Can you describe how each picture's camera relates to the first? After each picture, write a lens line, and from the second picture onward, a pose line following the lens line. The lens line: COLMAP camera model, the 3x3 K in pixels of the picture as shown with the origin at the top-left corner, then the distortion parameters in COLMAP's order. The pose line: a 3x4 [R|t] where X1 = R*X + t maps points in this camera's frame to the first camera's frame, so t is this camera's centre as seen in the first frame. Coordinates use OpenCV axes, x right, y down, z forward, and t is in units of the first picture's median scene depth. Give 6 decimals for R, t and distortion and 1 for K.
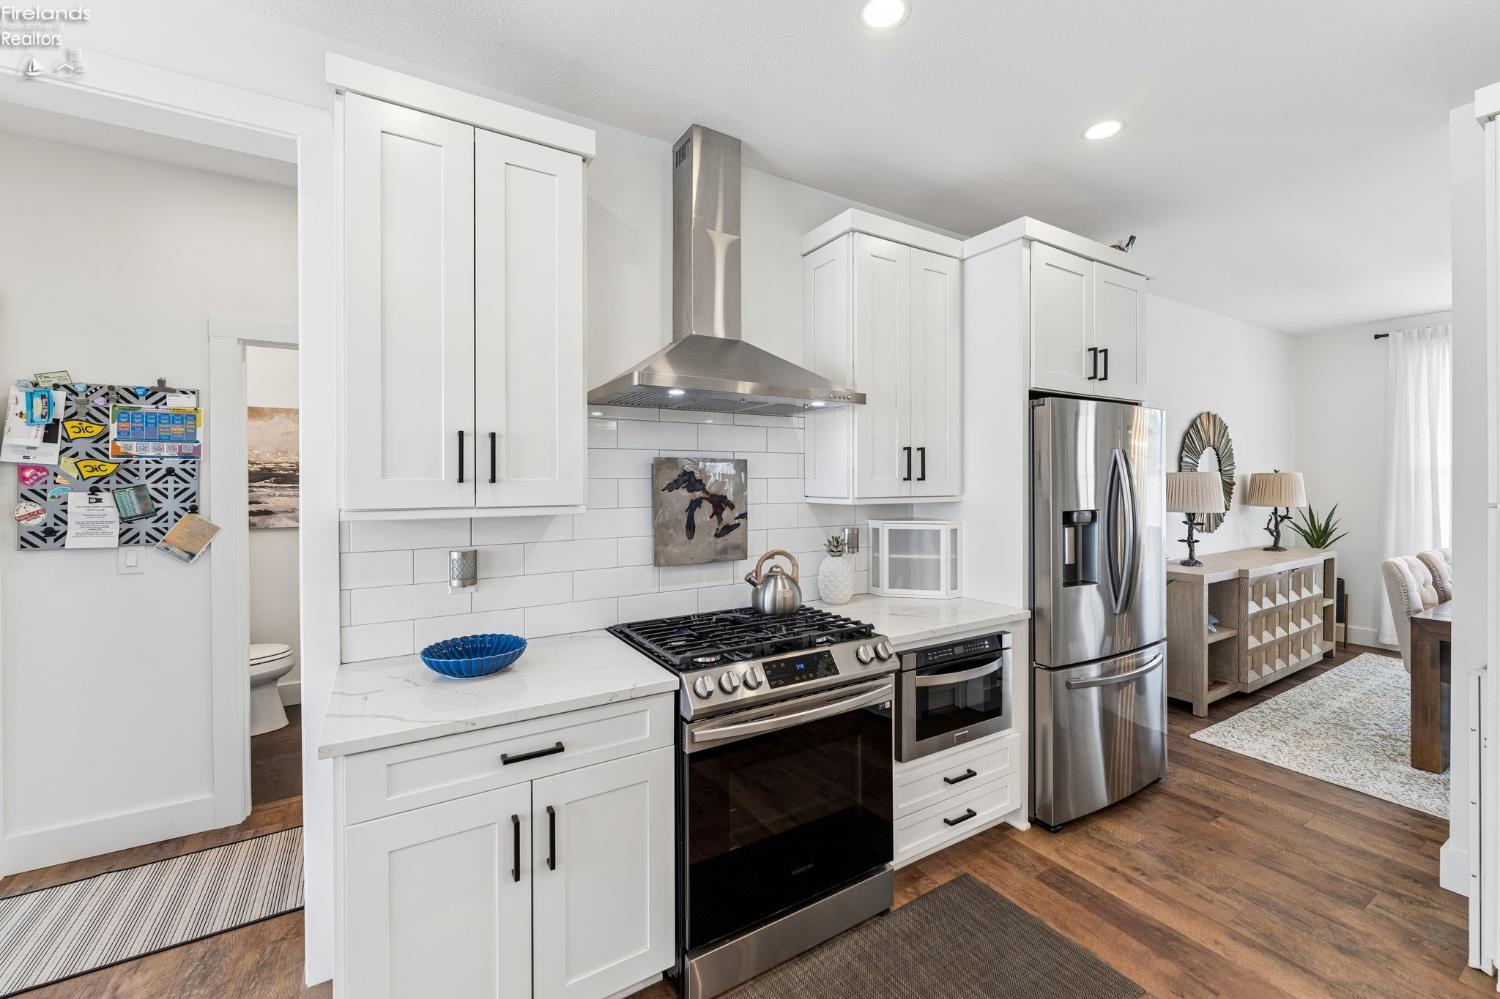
lens RADIAL K [[602.6, 0, 749.5], [0, 602.6, 479.6], [0, 0, 1]] dist [-0.003282, 0.000423]
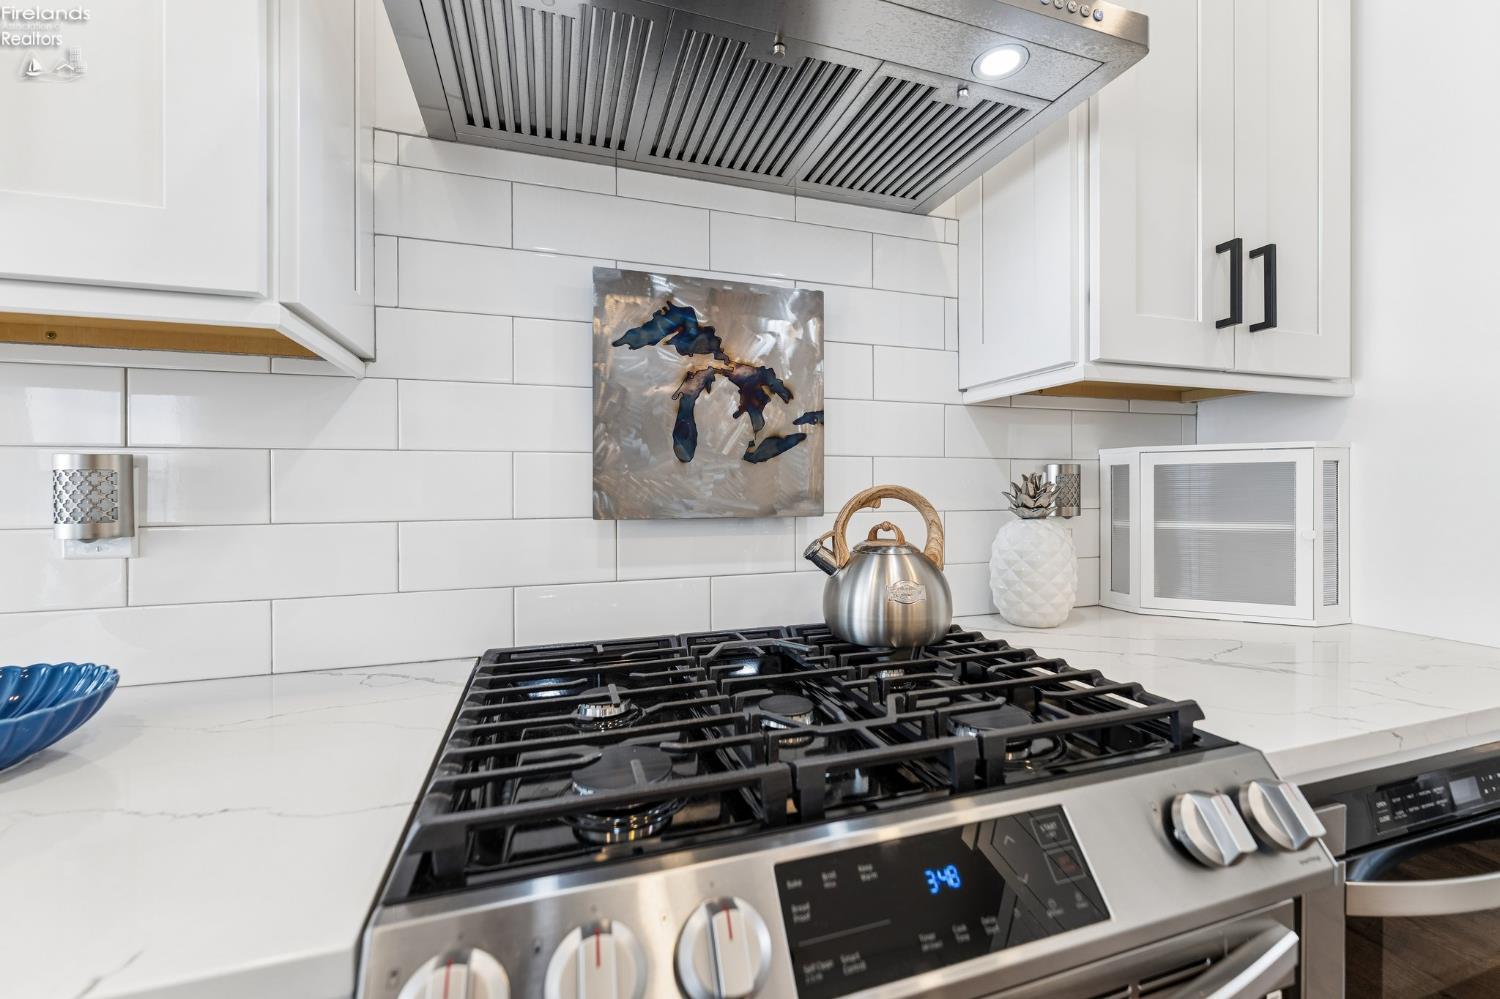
lens RADIAL K [[602.6, 0, 756.1], [0, 602.6, 496.0], [0, 0, 1]] dist [-0.003282, 0.000423]
pose [[0.974124, 0.001753, -0.226008, 0.049353], [0.000889, 0.999932, 0.011589, 0.115013], [0.226013, -0.011490, 0.974057, 0.568579]]
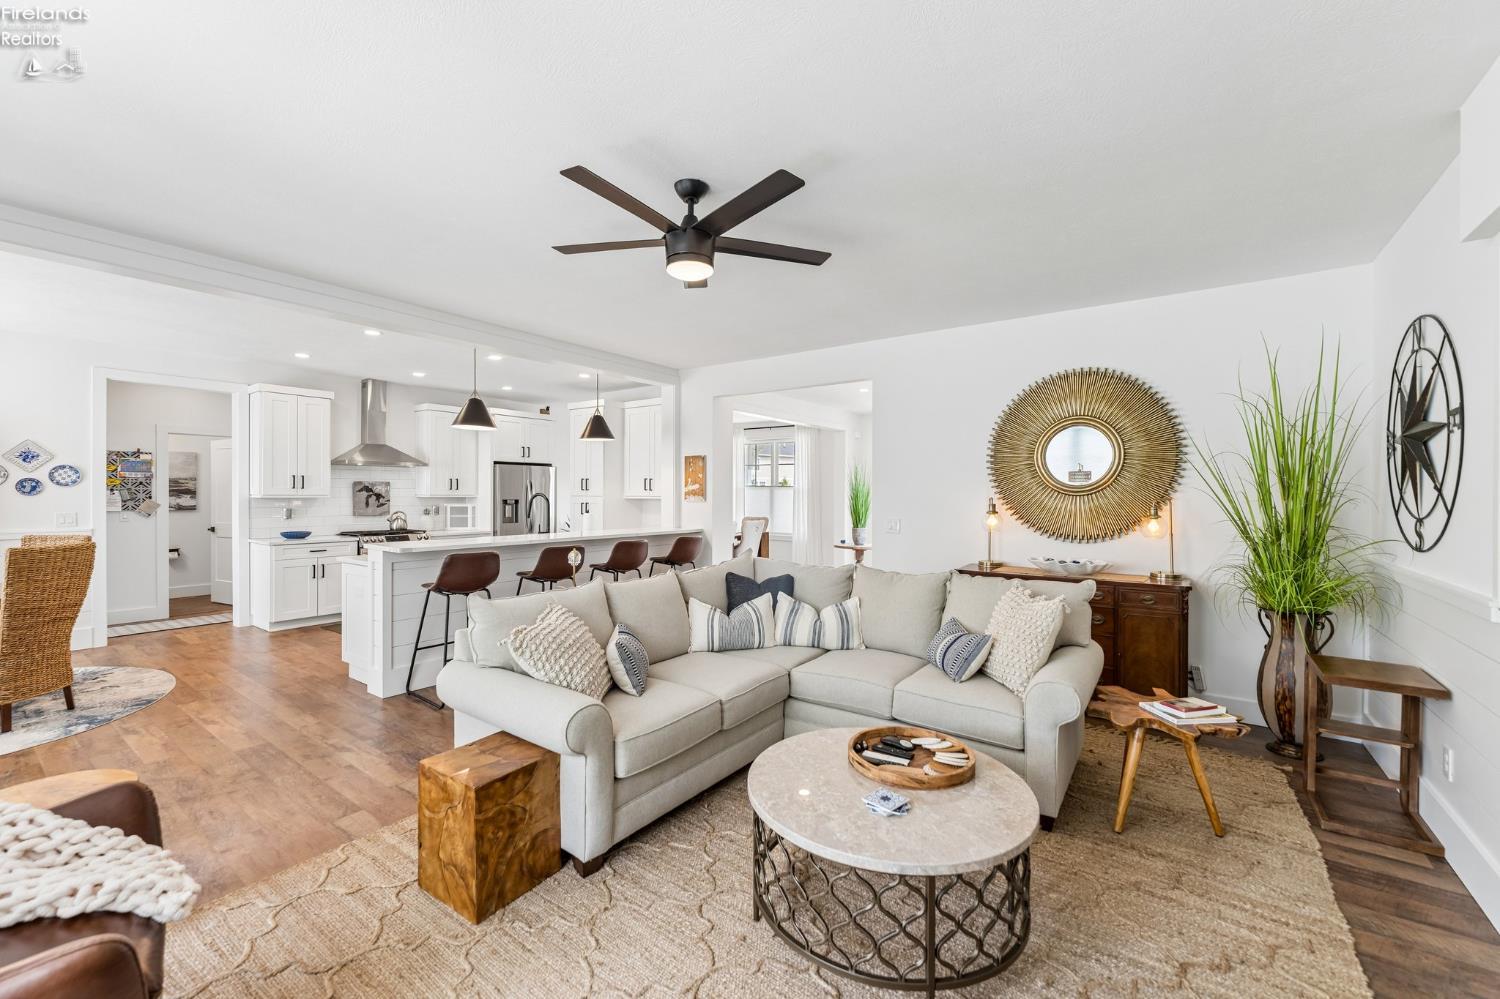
lens RADIAL K [[602.6, 0, 745.1], [0, 602.6, 498.0], [0, 0, 1]] dist [-0.003282, 0.000423]
pose [[0.922758, 0.005669, 0.385338, 0.488577], [-0.010034, 0.999906, 0.009316, 0.000289], [-0.385249, -0.012463, 0.922729, -2.534678]]
